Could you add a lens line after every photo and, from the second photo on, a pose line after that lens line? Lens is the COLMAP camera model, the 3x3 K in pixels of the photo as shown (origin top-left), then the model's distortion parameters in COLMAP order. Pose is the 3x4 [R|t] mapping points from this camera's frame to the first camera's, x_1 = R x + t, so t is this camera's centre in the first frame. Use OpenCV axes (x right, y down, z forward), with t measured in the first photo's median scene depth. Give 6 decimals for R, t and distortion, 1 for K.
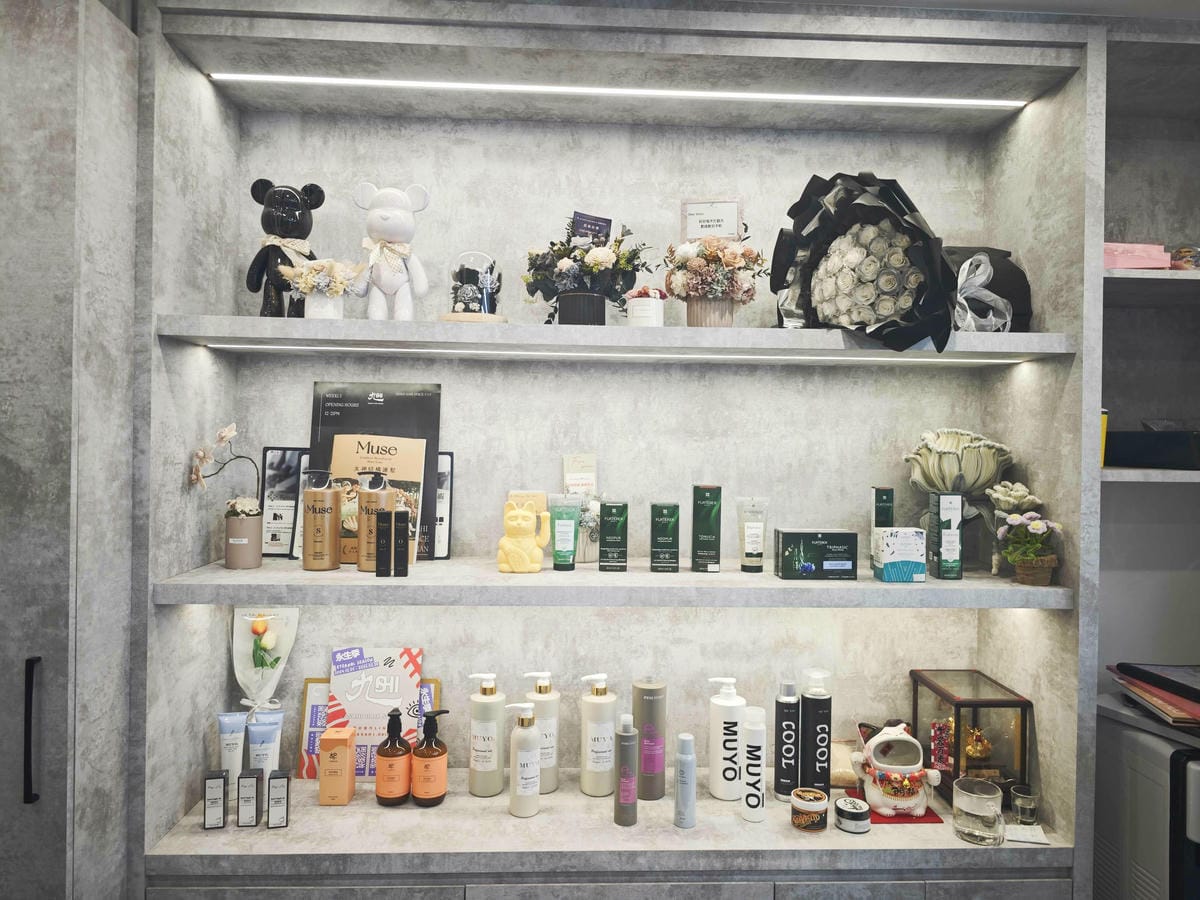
lens RADIAL K [[806.7, 0, 600.3], [0, 806.7, 435.3], [0, 0, 1]] dist [-0.000945, -0.000243]
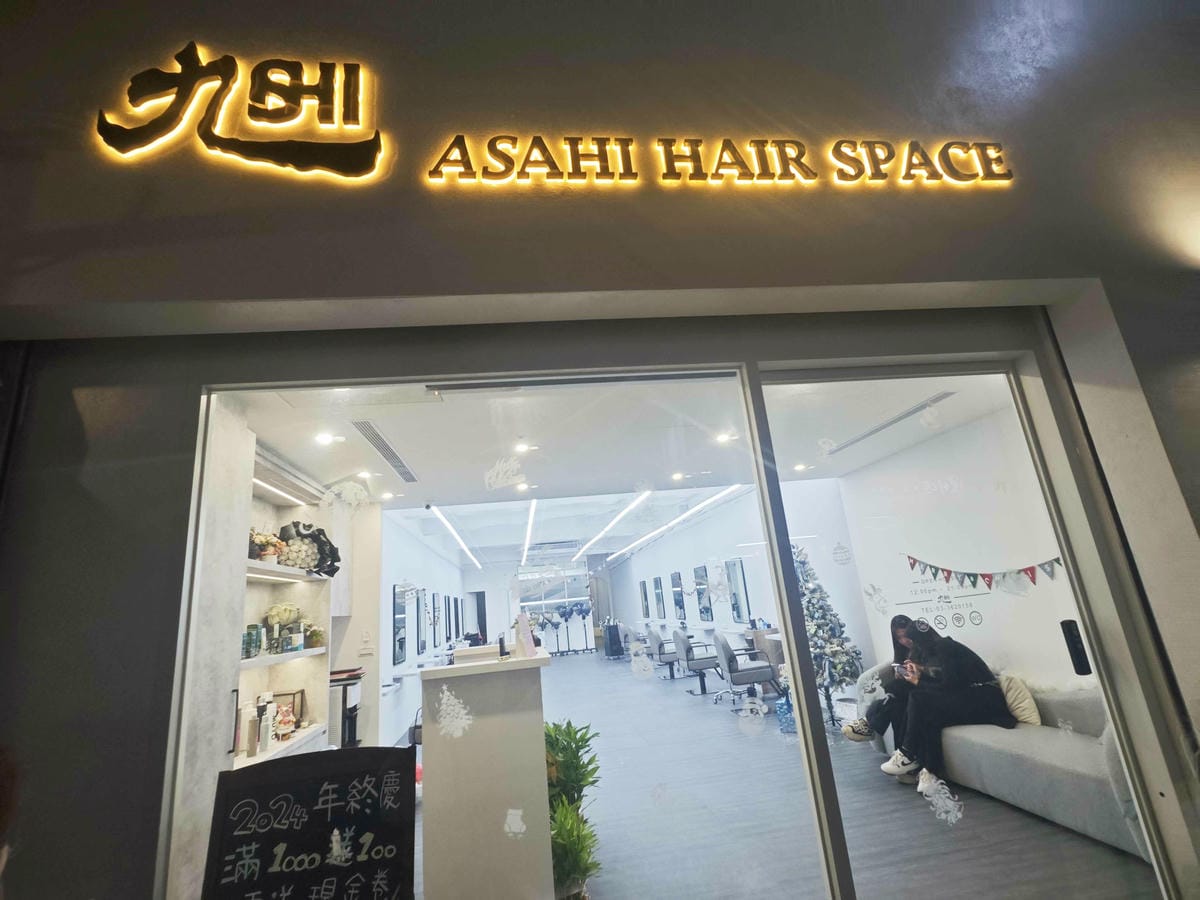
lens RADIAL K [[563.9, 0, 600.0], [0, 563.9, 450.0], [0, 0, 1]] dist [0.004325, -0.000227]
pose [[-0.116817, 0.256065, 0.959575, -2.096774], [0.096294, 0.964558, -0.245672, 0.078072], [-0.988474, 0.063703, -0.137334, 0.074288]]
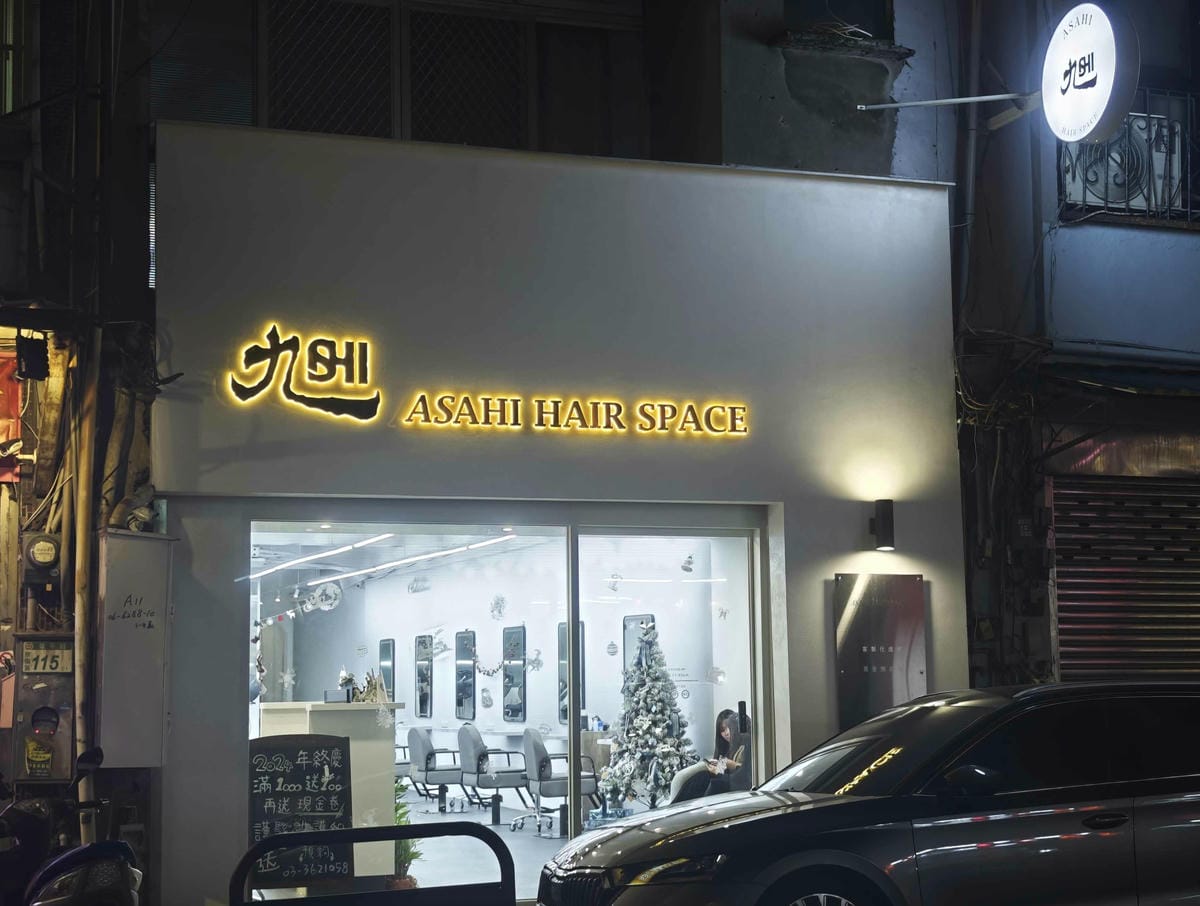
lens RADIAL K [[2067.6, 0, 600.0], [0, 2067.6, 453.0], [0, 0, 1]] dist [0.186970, -0.066081]
pose [[-0.333882, 0.091489, 0.938164, -8.175248], [0.005929, 0.995463, -0.094967, 0.047390], [-0.942596, -0.026145, -0.332910, 2.000503]]
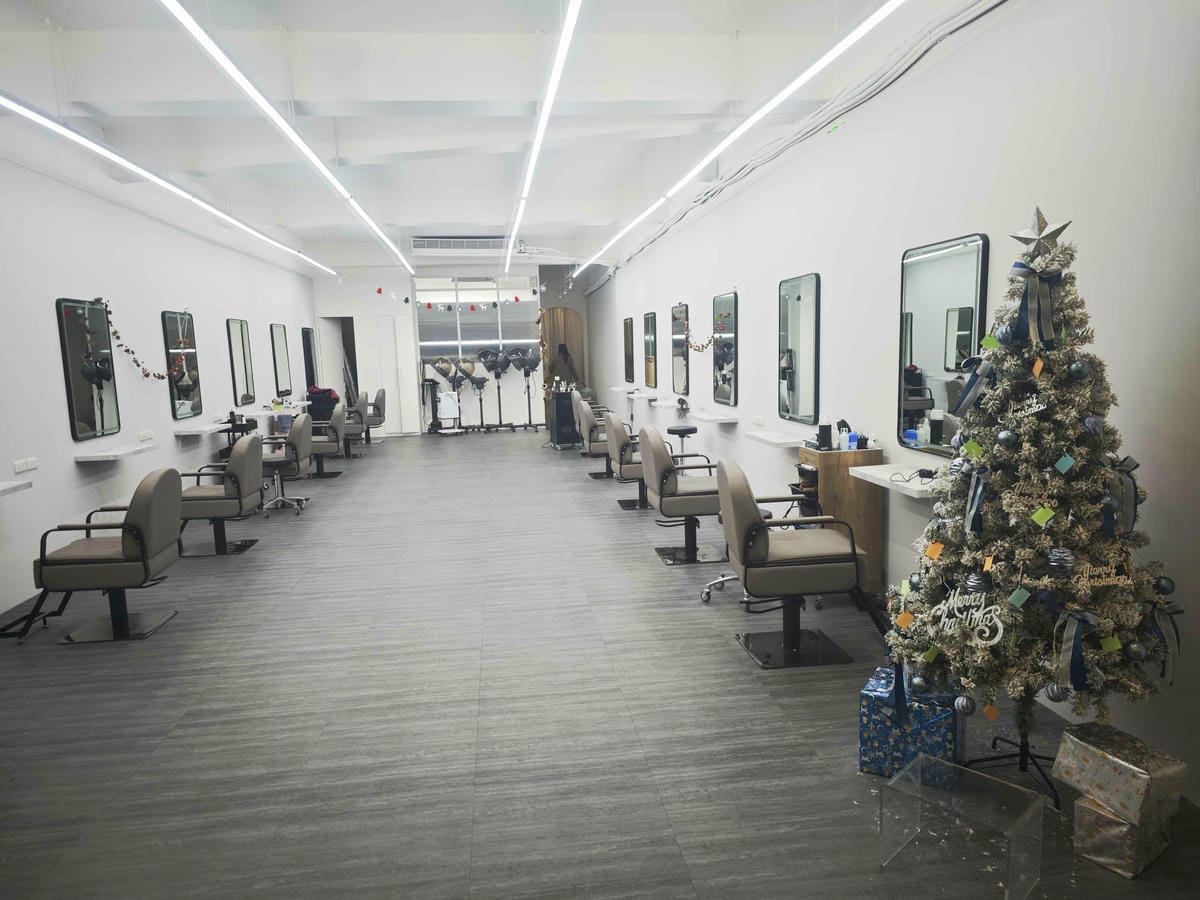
lens RADIAL K [[796.1, 0, 592.5], [0, 796.1, 464.1], [0, 0, 1]] dist [0.037056, -0.037203]
pose [[-0.102257, -0.156627, 0.982350, -0.003116], [0.030037, 0.986590, 0.160429, 0.083268], [-0.994304, 0.045912, -0.096181, -0.678004]]
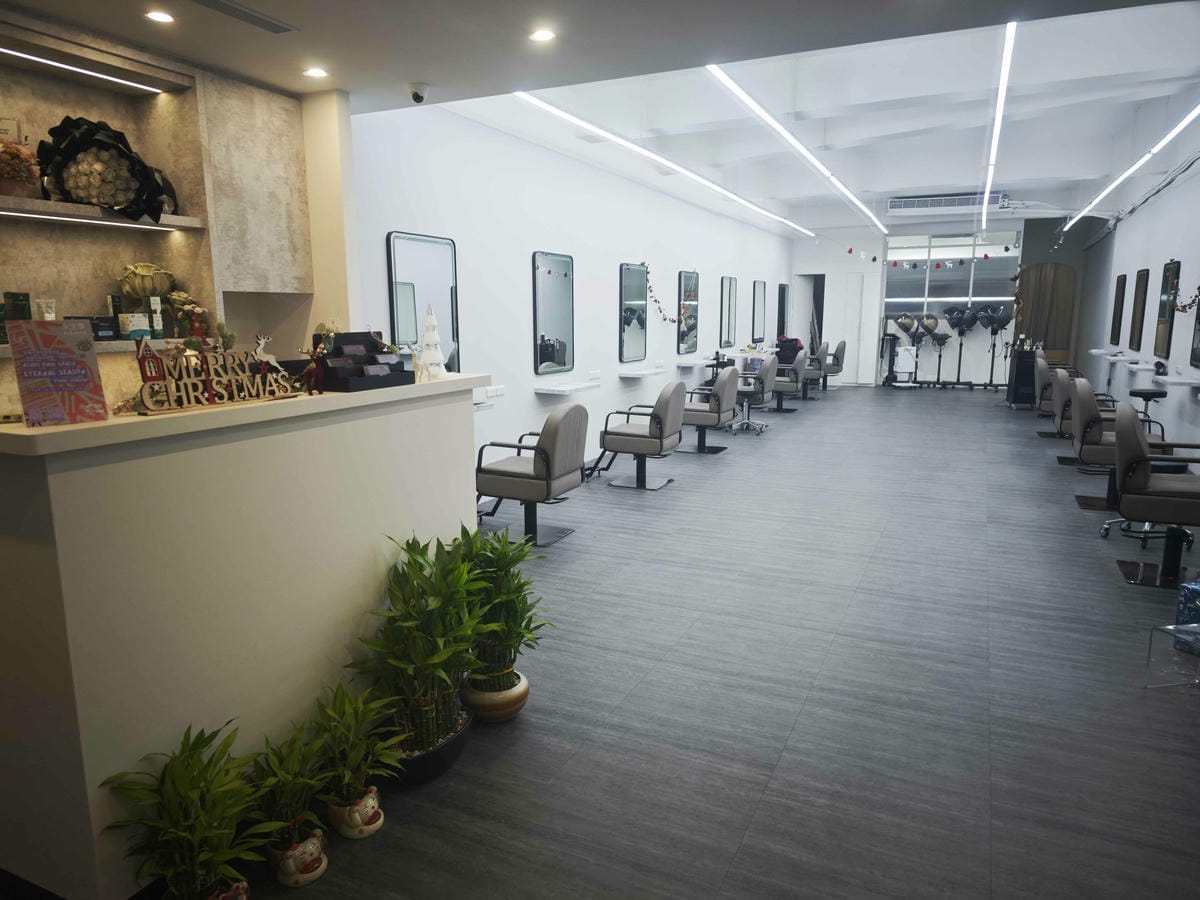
lens RADIAL K [[796.1, 0, 592.5], [0, 796.1, 464.1], [0, 0, 1]] dist [0.037056, -0.037203]
pose [[0.448751, -0.184173, 0.874473, -0.911719], [0.012507, 0.979732, 0.199923, 0.097892], [-0.893569, -0.078779, 0.441959, -0.900818]]
